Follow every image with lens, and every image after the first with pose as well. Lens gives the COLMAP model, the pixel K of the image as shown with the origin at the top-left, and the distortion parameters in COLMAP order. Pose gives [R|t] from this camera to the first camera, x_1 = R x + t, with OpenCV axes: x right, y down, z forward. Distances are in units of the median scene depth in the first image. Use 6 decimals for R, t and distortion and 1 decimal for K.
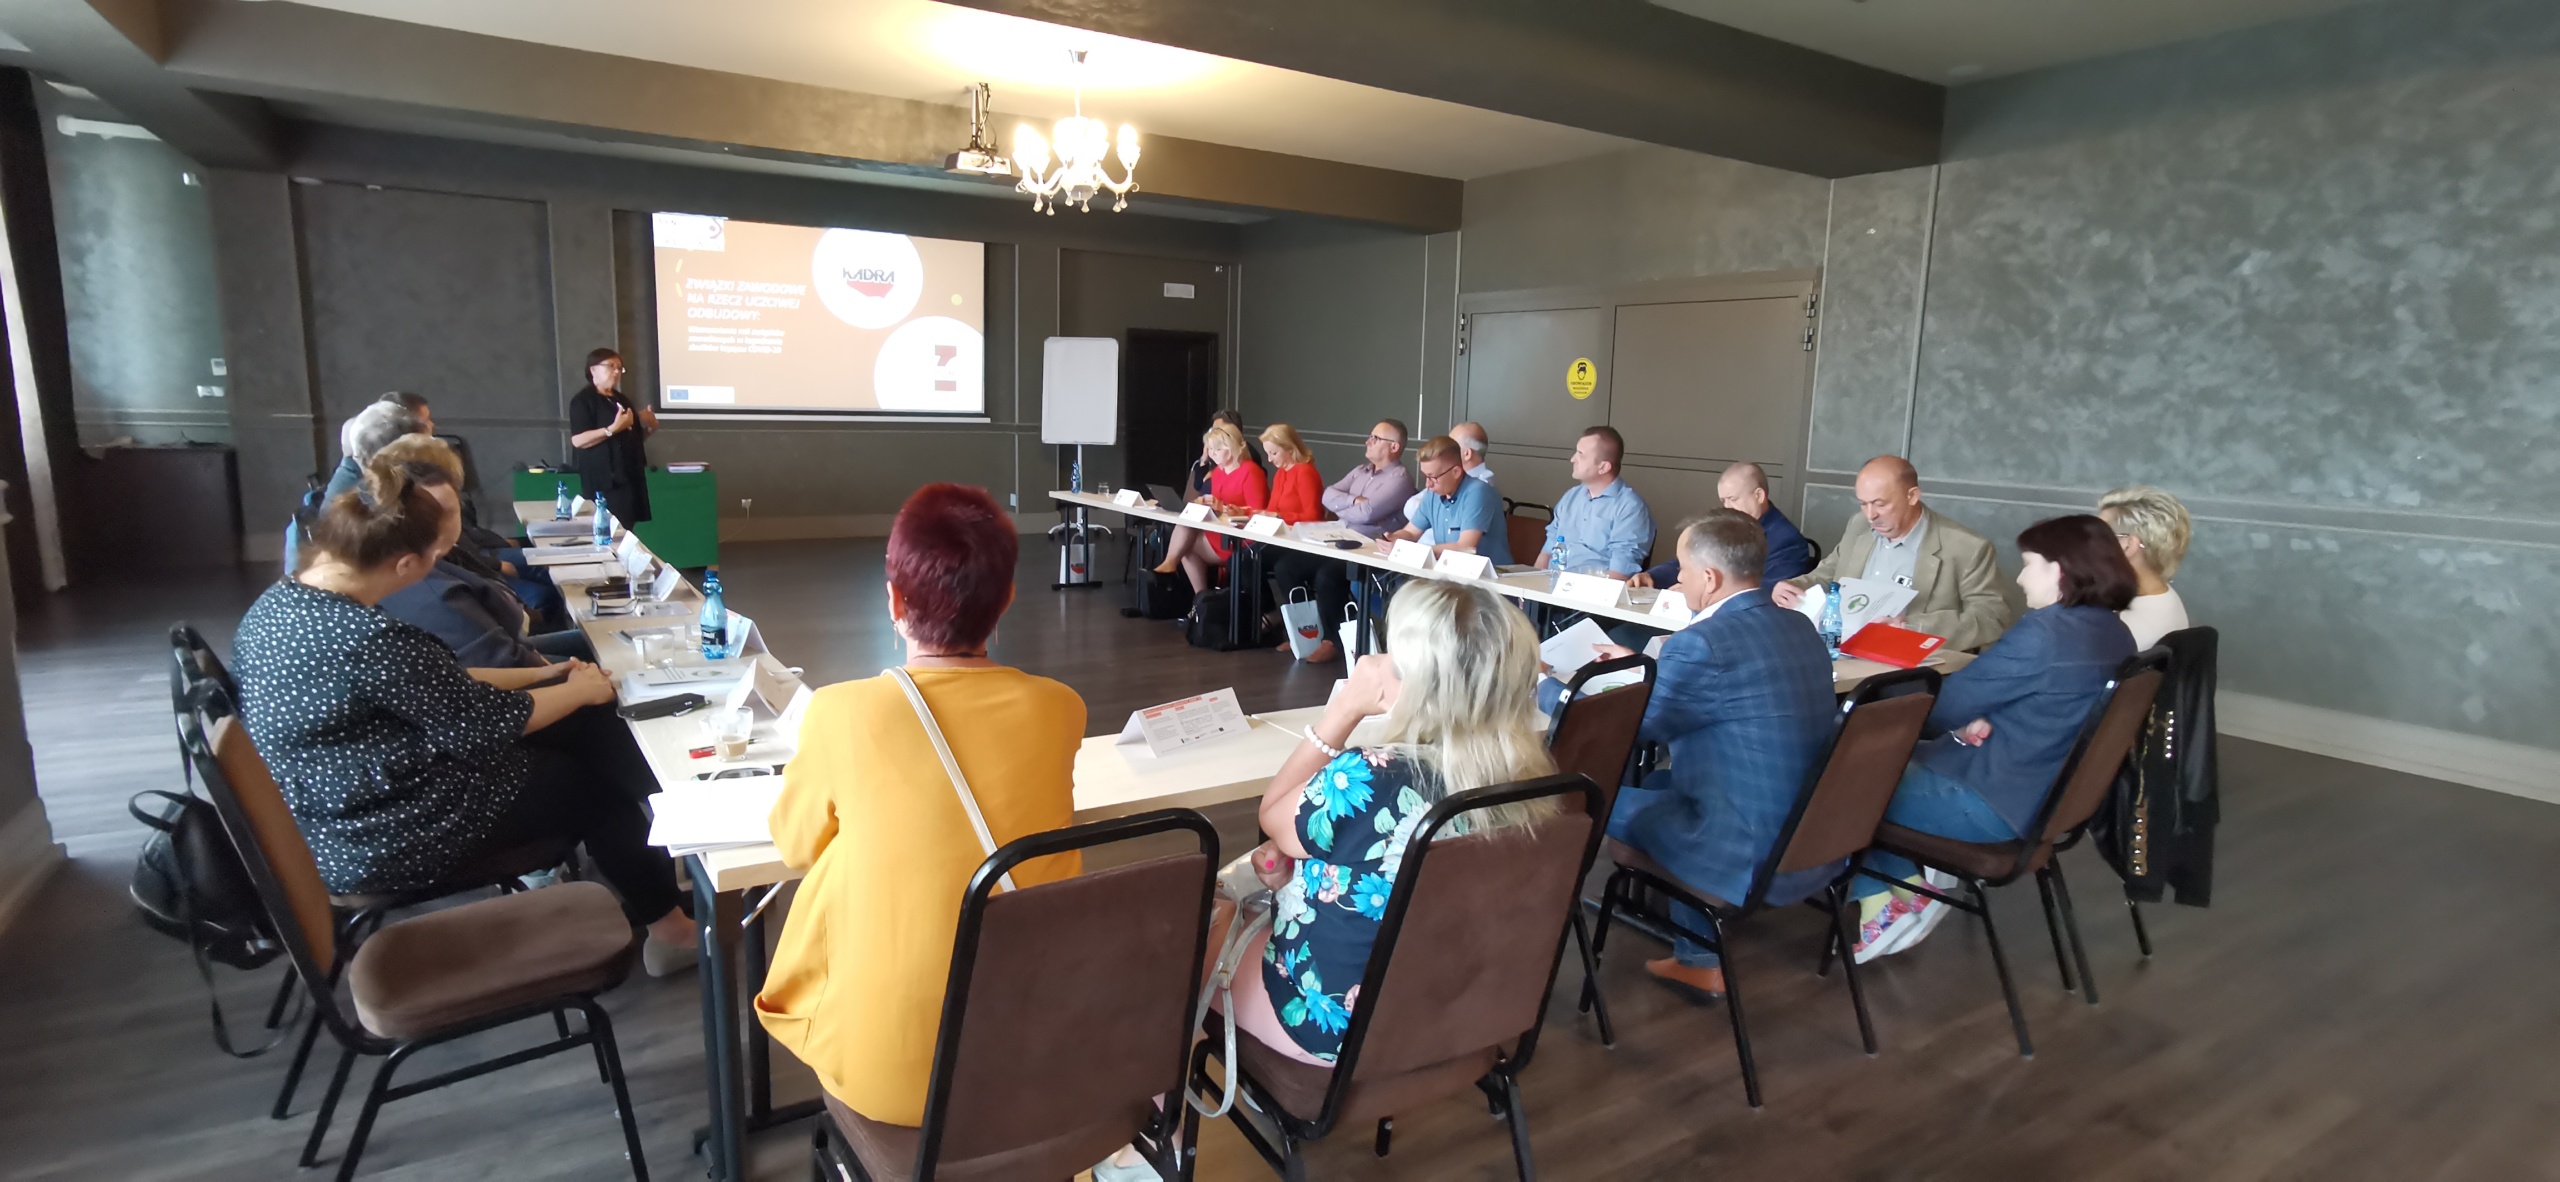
lens RADIAL K [[1260.2, 0, 1253.1], [0, 1260.2, 585.1], [0, 0, 1]] dist [-0.001938, 0.020431]
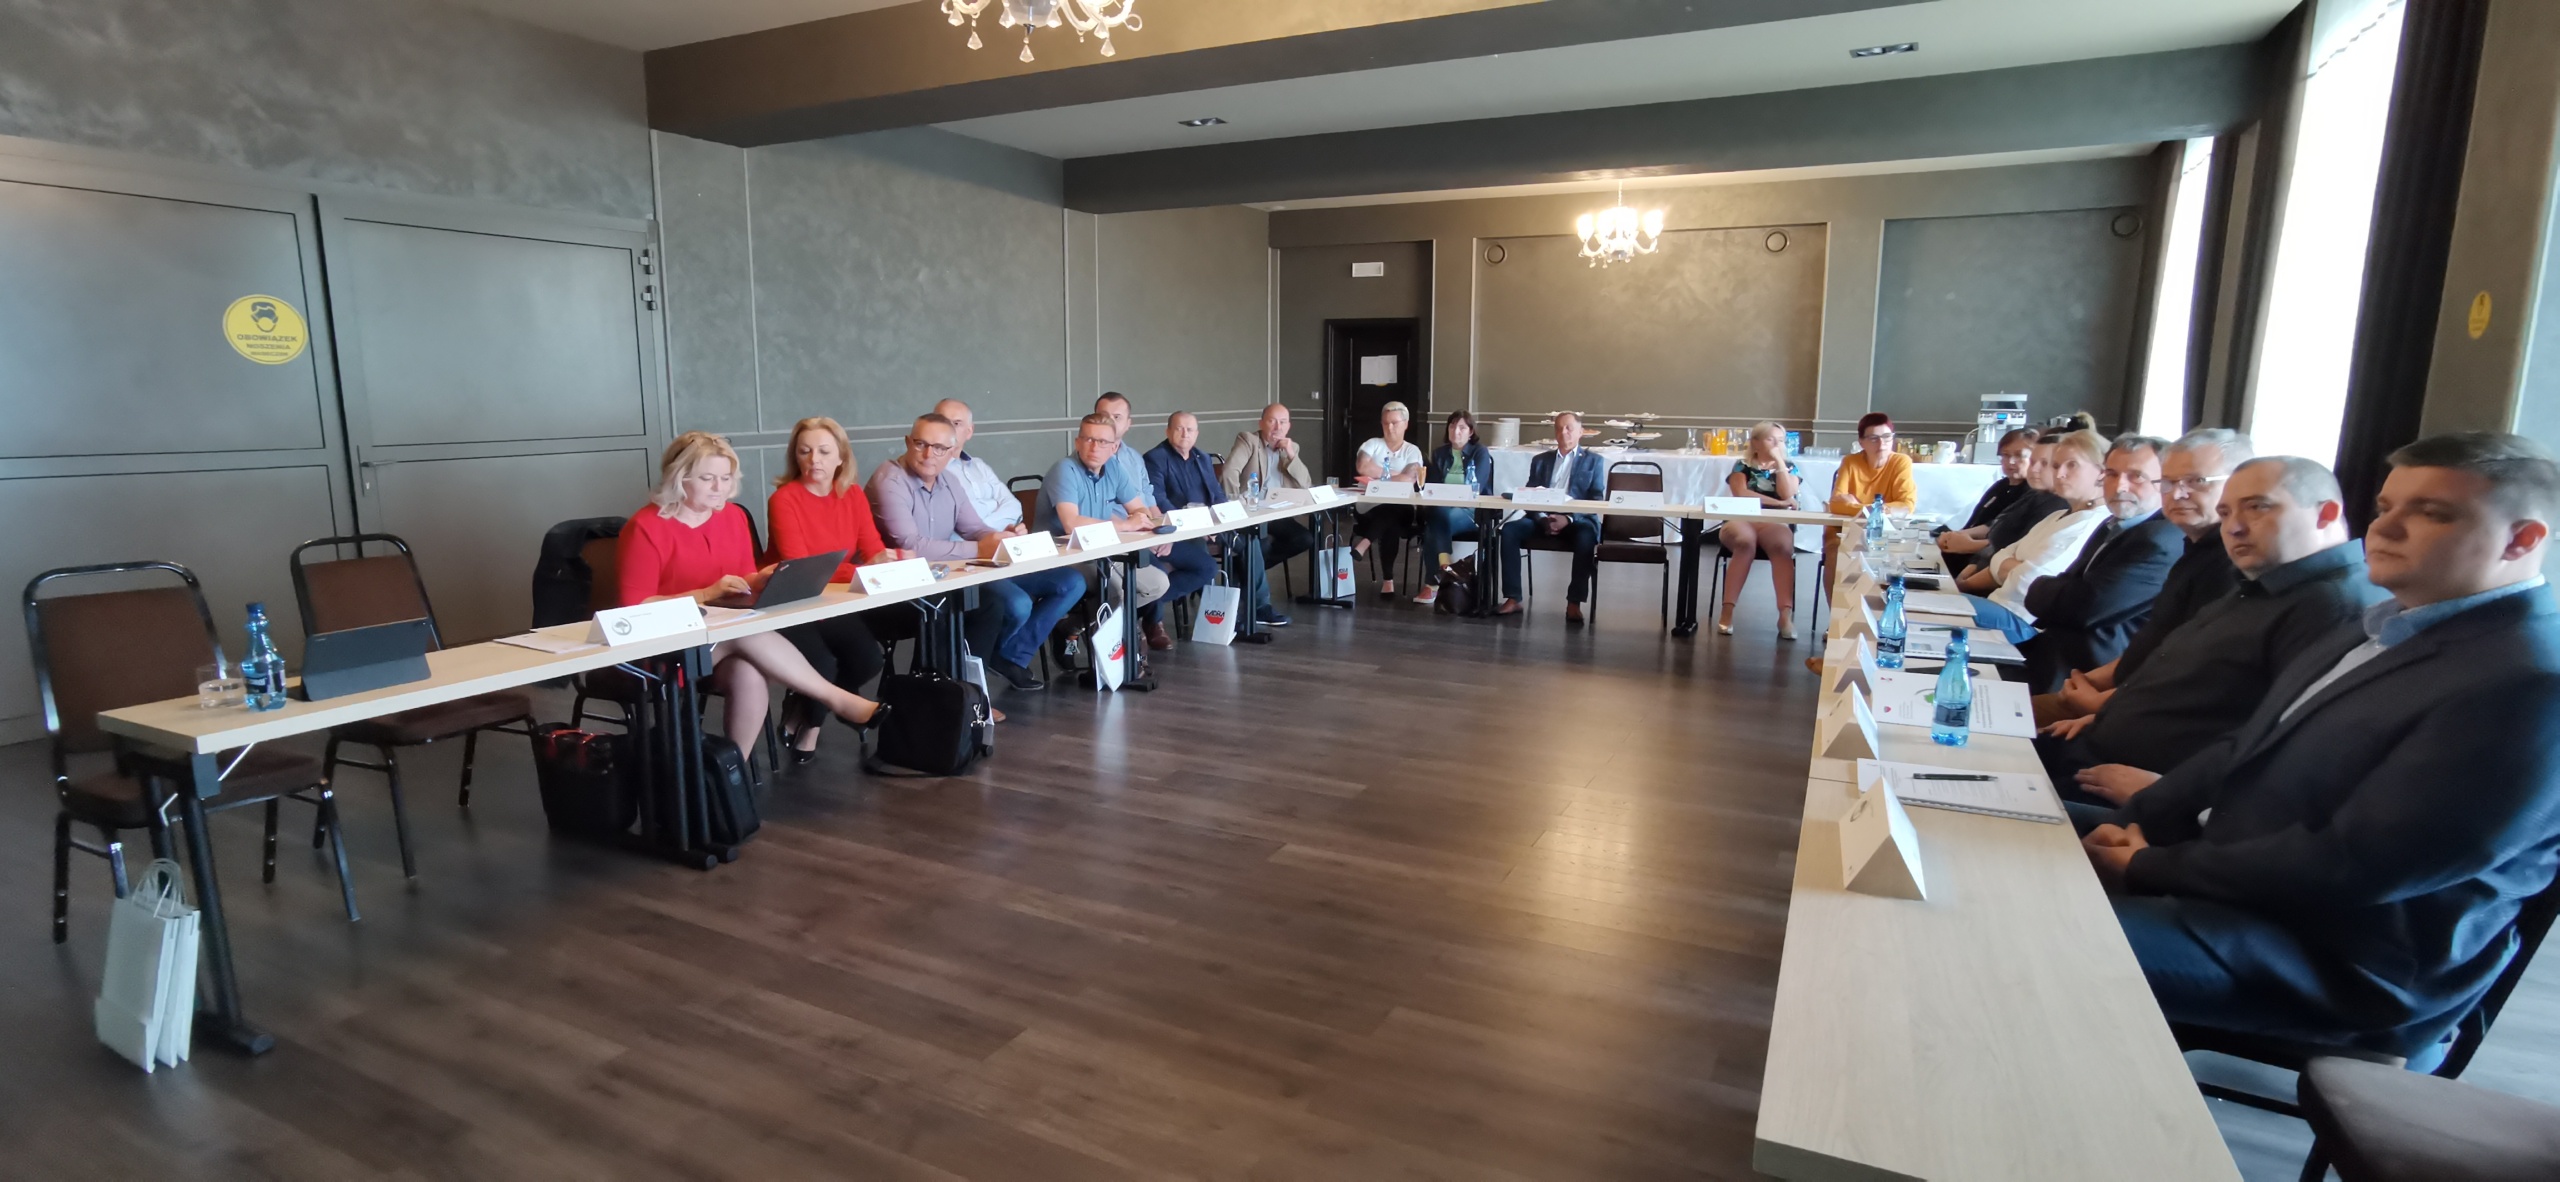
lens RADIAL K [[1222.2, 0, 1274.1], [0, 1222.2, 580.6], [0, 0, 1]] dist [-0.000573, 0.018546]
pose [[-0.523612, -0.174995, 0.833791, -0.693919], [0.106032, 0.957683, 0.267584, -0.217708], [-0.845333, 0.228519, -0.482899, 1.269516]]
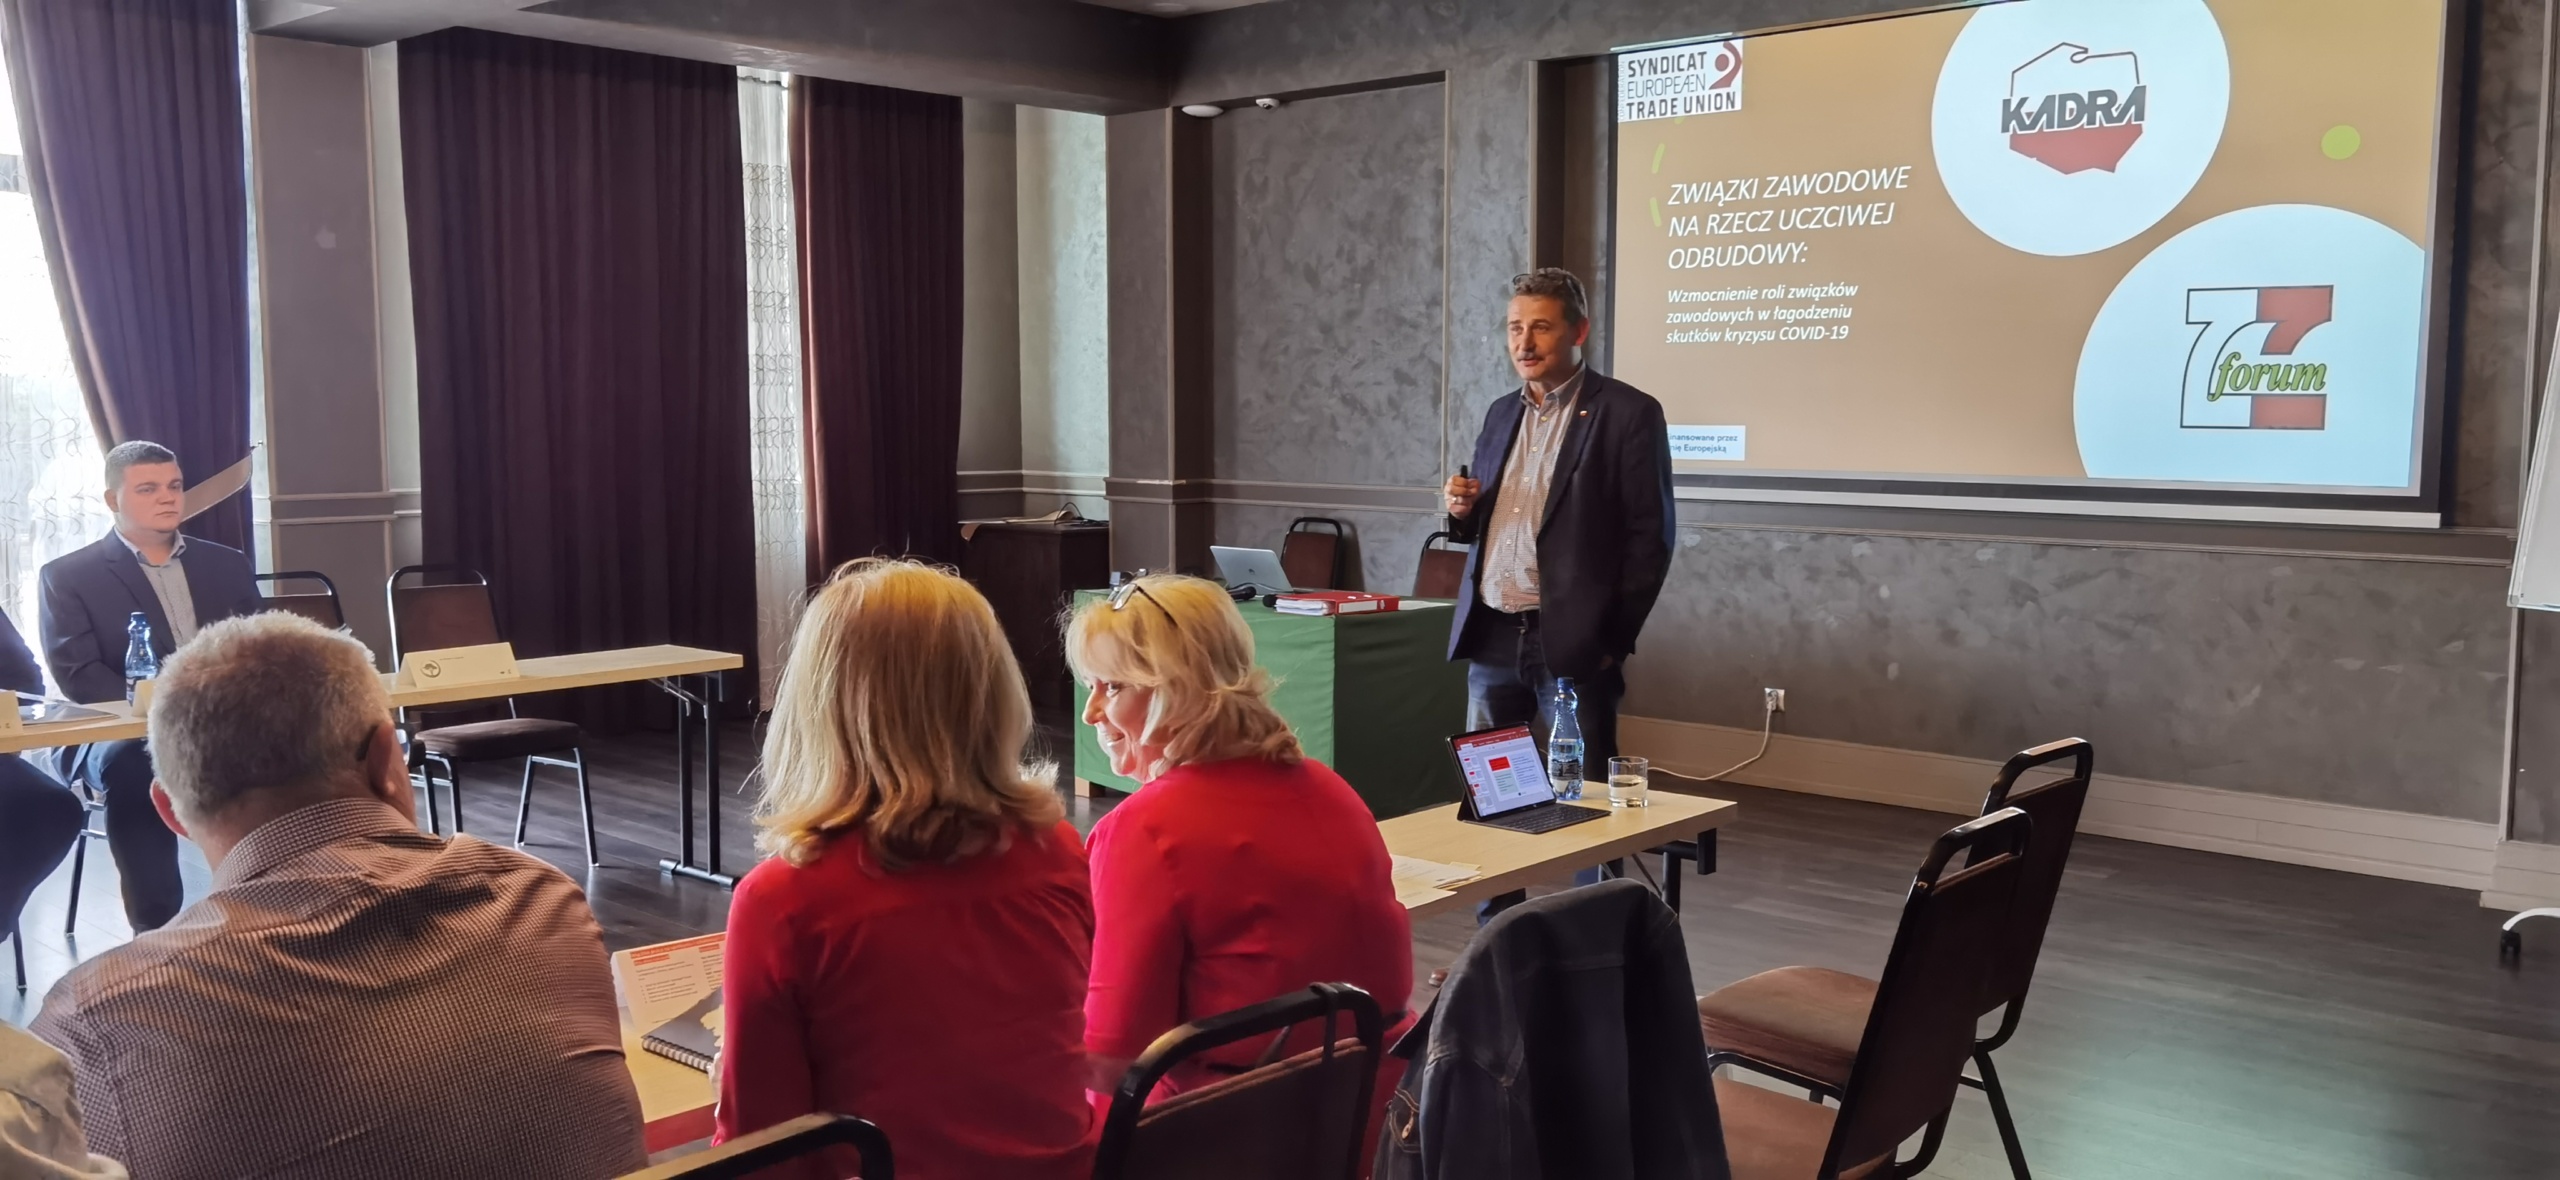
lens RADIAL K [[2026.6, 0, 1278.6], [0, 2026.6, 582.9], [0, 0, 1]] dist [0.006000, 0.001845]
pose [[0.287201, 0.056644, -0.956194, 0.345832], [-0.141277, 0.989837, 0.016204, -0.156138], [0.947395, 0.130435, 0.292284, 1.104595]]
